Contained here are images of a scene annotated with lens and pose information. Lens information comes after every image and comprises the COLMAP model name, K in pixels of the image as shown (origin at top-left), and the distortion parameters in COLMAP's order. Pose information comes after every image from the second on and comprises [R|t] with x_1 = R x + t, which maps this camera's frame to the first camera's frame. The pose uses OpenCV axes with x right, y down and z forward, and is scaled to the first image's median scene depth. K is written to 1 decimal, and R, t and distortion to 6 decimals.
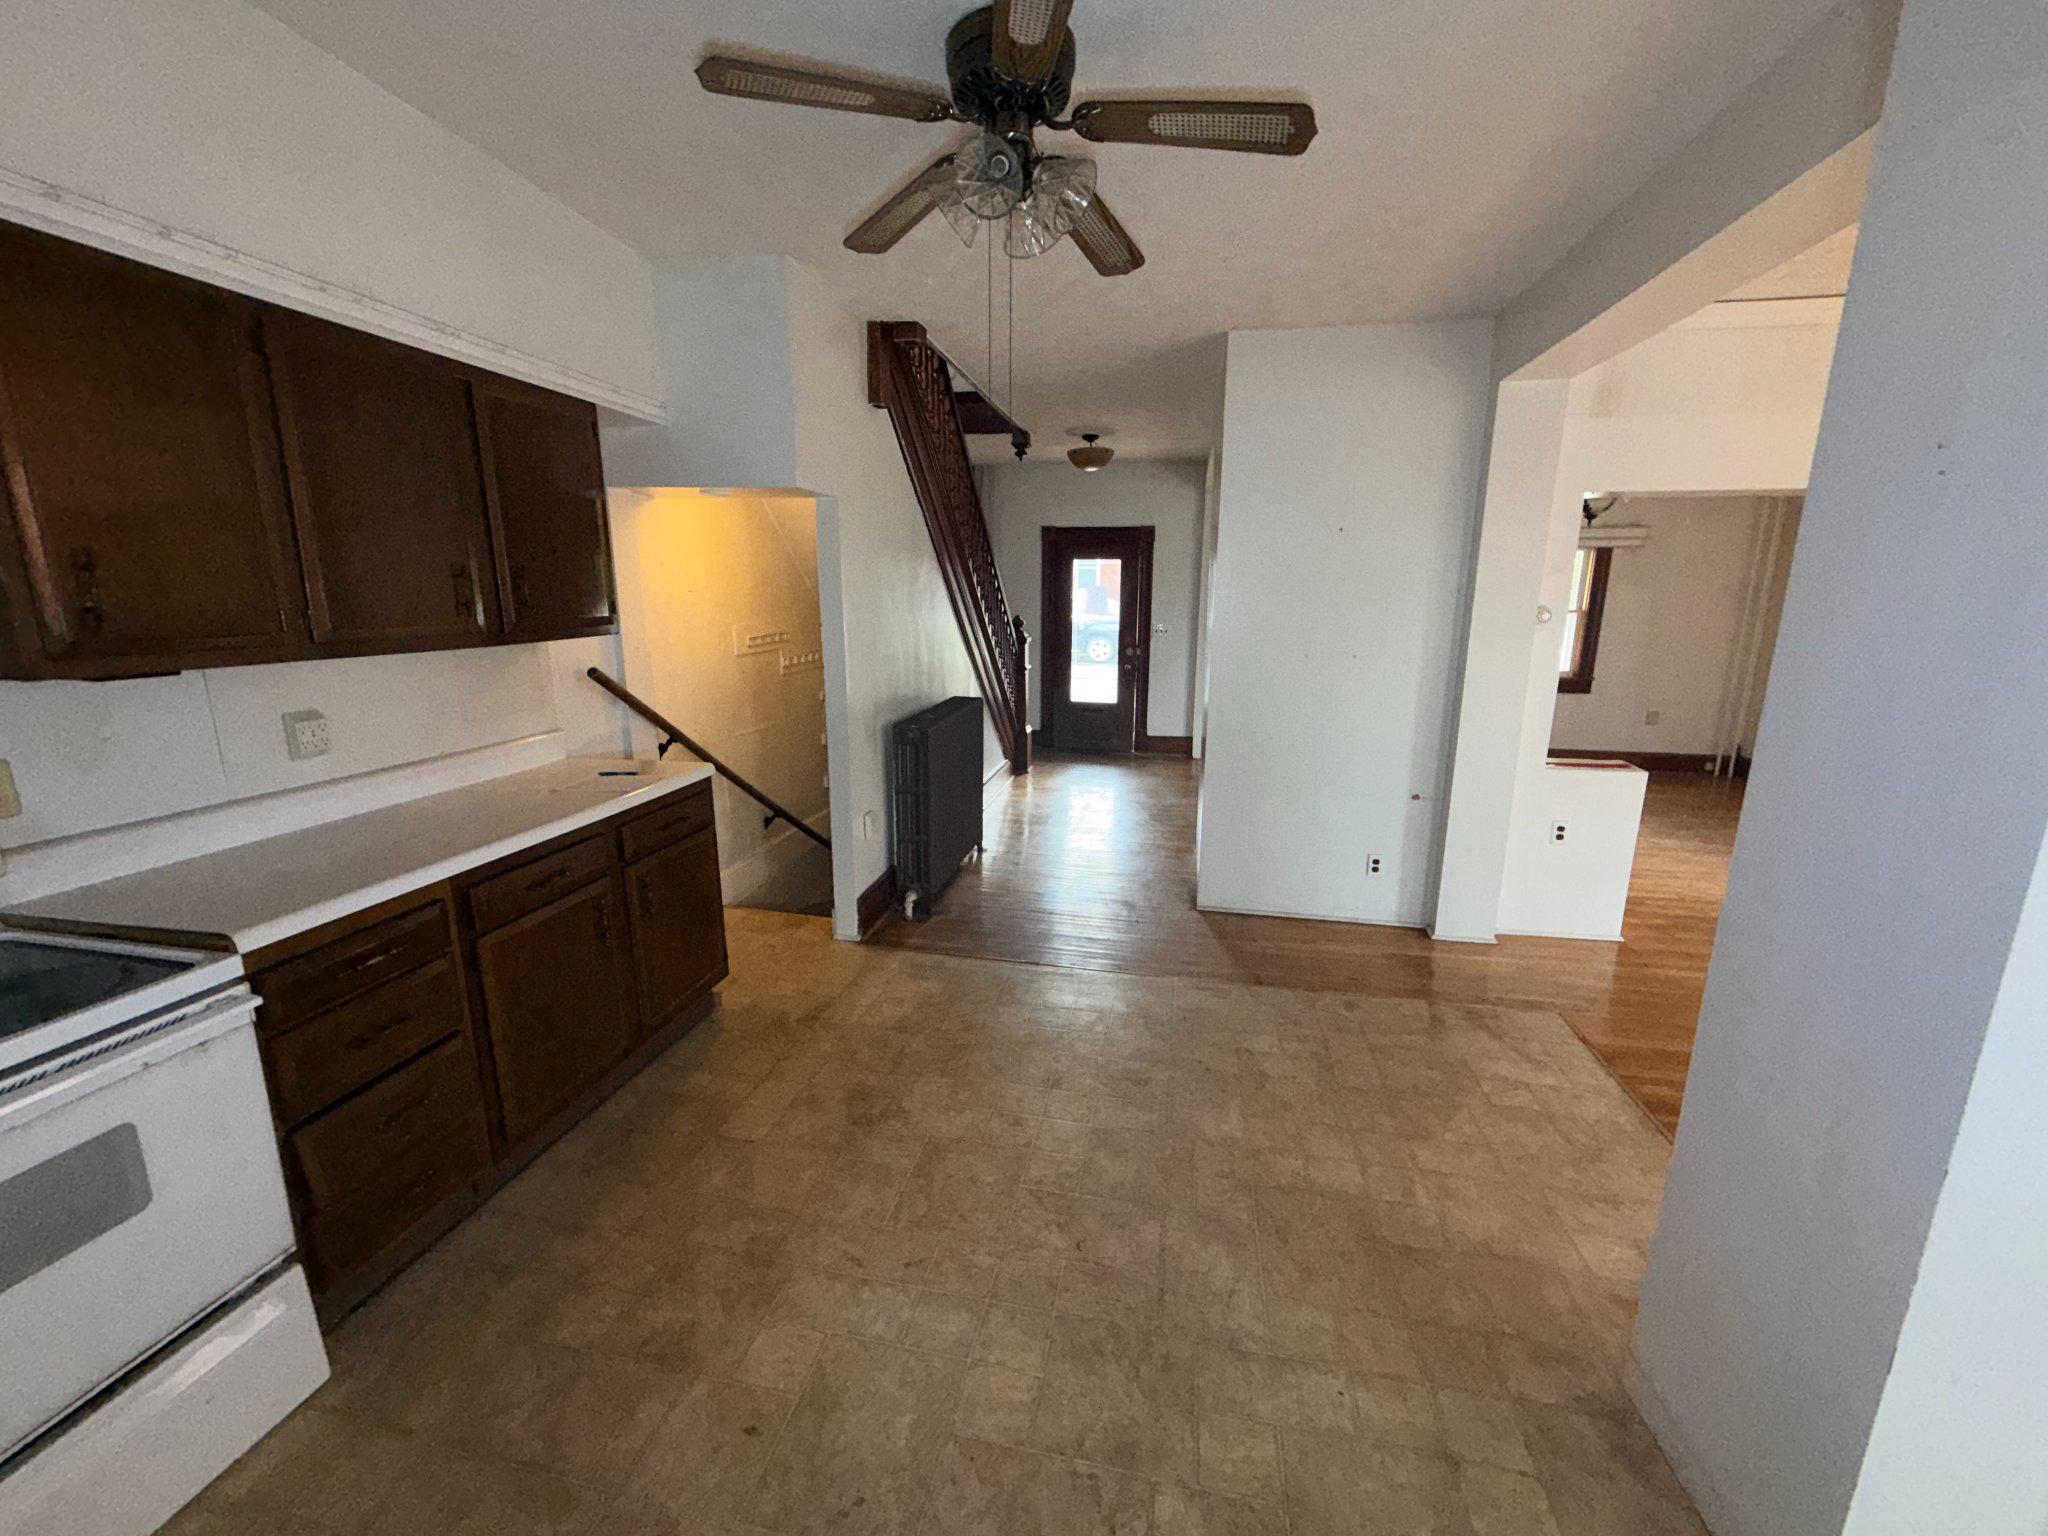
lens RADIAL K [[817.3, 0, 1014.6], [0, 817.3, 767.1], [0, 0, 1]] dist [0.000799, -0.000251]
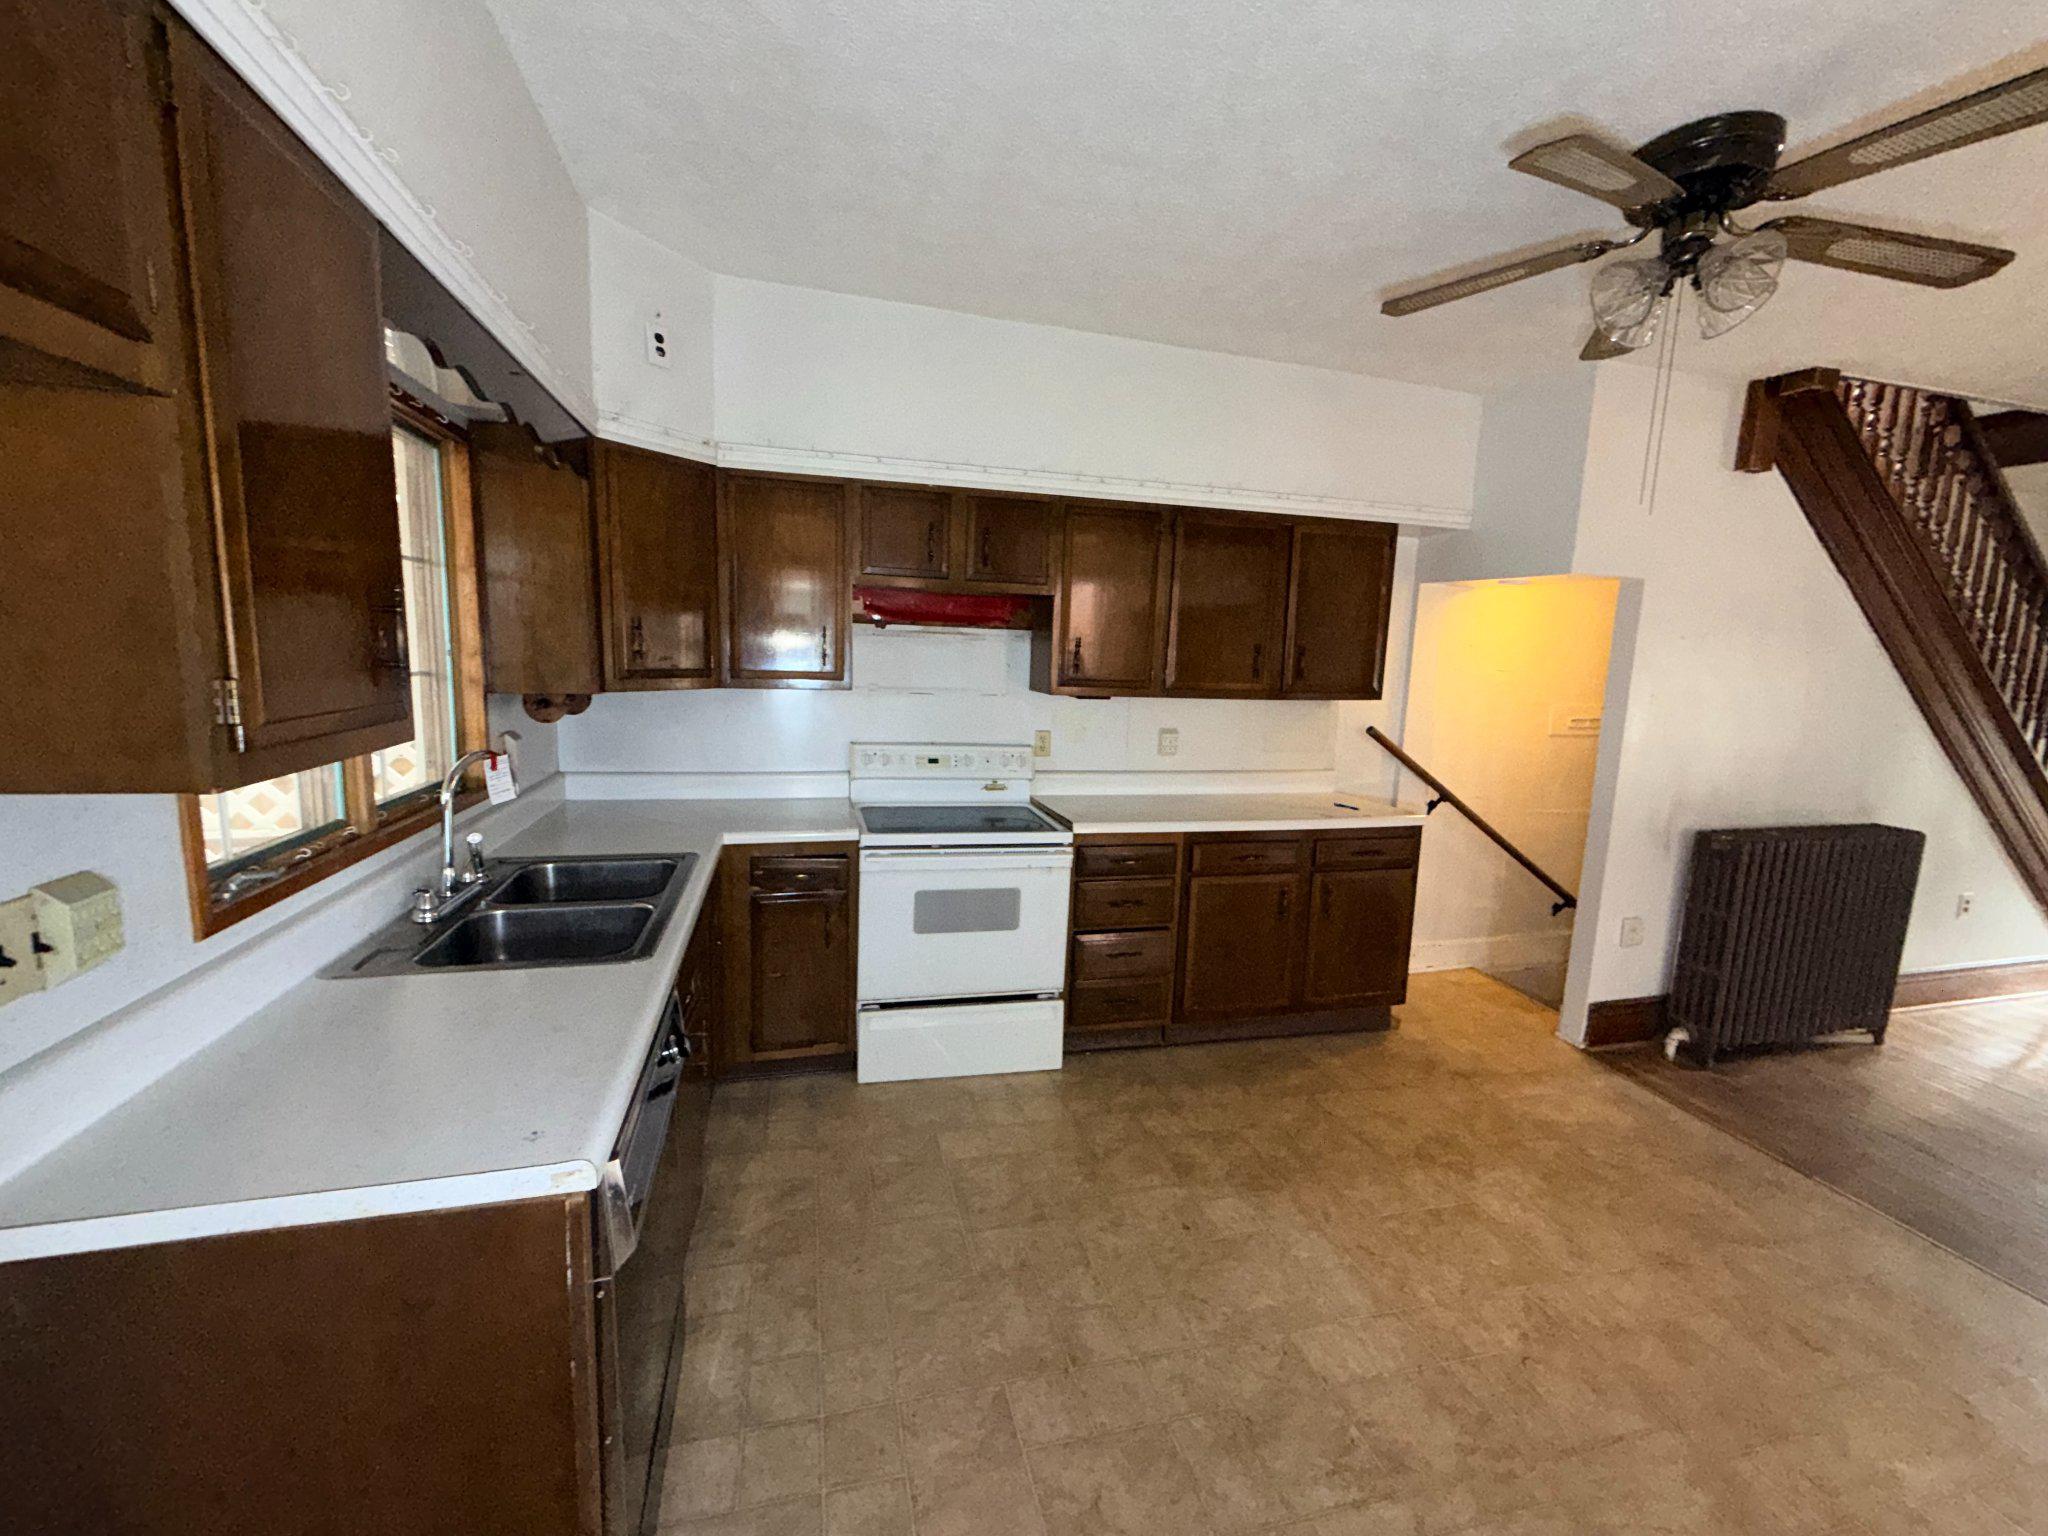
lens RADIAL K [[817.3, 0, 1014.6], [0, 817.3, 767.1], [0, 0, 1]] dist [0.000799, -0.000251]
pose [[0.442337, 0.138590, -0.886076, 0.421963], [-0.221856, 0.974191, 0.041620, 0.009943], [0.868975, 0.178171, 0.461668, -0.051722]]
